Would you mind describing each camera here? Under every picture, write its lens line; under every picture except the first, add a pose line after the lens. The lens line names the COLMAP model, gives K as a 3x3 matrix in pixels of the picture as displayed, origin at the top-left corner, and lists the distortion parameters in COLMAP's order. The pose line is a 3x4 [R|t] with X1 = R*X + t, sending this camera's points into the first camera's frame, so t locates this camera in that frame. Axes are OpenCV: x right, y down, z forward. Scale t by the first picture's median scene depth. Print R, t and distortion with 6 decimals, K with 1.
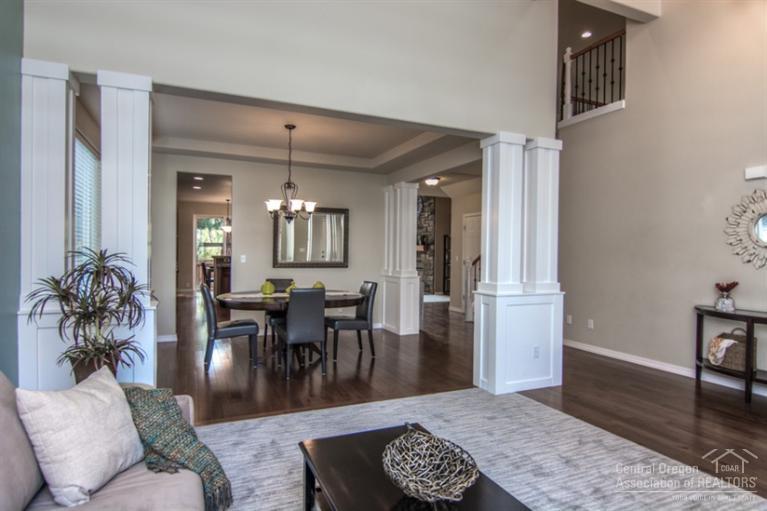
lens RADIAL K [[447.5, 0, 385.2], [0, 447.5, 259.0], [0, 0, 1]] dist [0.000720, -0.003684]
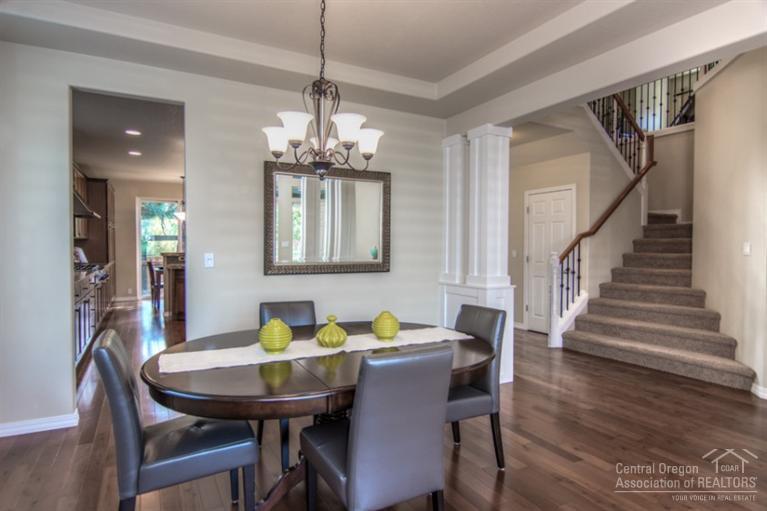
lens RADIAL K [[447.5, 0, 386.4], [0, 447.5, 255.7], [0, 0, 1]] dist [0.000720, -0.003684]
pose [[0.996630, -0.014976, 0.080652, -0.082347], [0.014042, 0.999828, 0.012135, -0.005566], [-0.080819, -0.010962, 0.996668, 0.248557]]
